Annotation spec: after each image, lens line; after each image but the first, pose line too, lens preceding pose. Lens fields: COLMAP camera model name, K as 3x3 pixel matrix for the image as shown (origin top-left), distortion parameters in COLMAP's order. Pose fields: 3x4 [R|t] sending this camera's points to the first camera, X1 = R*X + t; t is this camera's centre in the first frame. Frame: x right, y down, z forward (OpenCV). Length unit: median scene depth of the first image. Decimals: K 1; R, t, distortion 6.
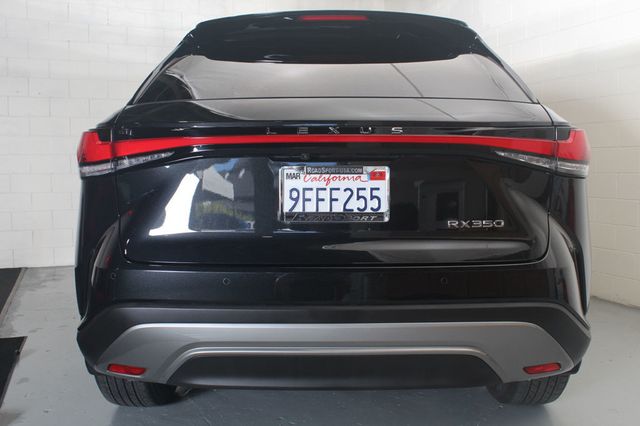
lens RADIAL K [[538.5, 0, 320.0], [0, 538.5, 213.0], [0, 0, 1]] dist [-0.111692, 0.081541]
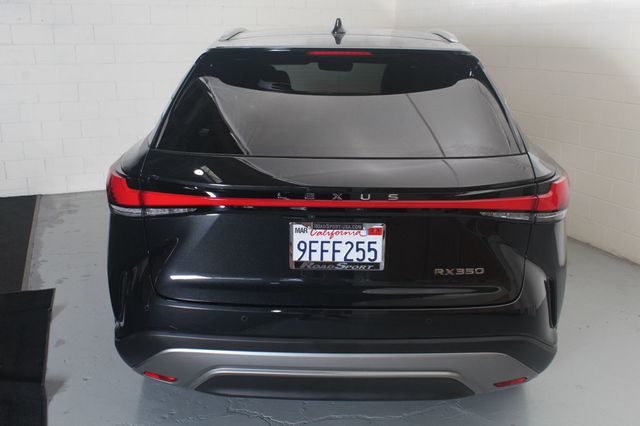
lens RADIAL K [[538.5, 0, 320.0], [0, 538.5, 213.0], [0, 0, 1]] dist [-0.111692, 0.081541]
pose [[0.999866, 0.012141, -0.011018, 0.002447], [-0.010073, 0.985149, 0.171404, -0.291861], [0.012935, -0.171270, 0.985139, -0.115443]]
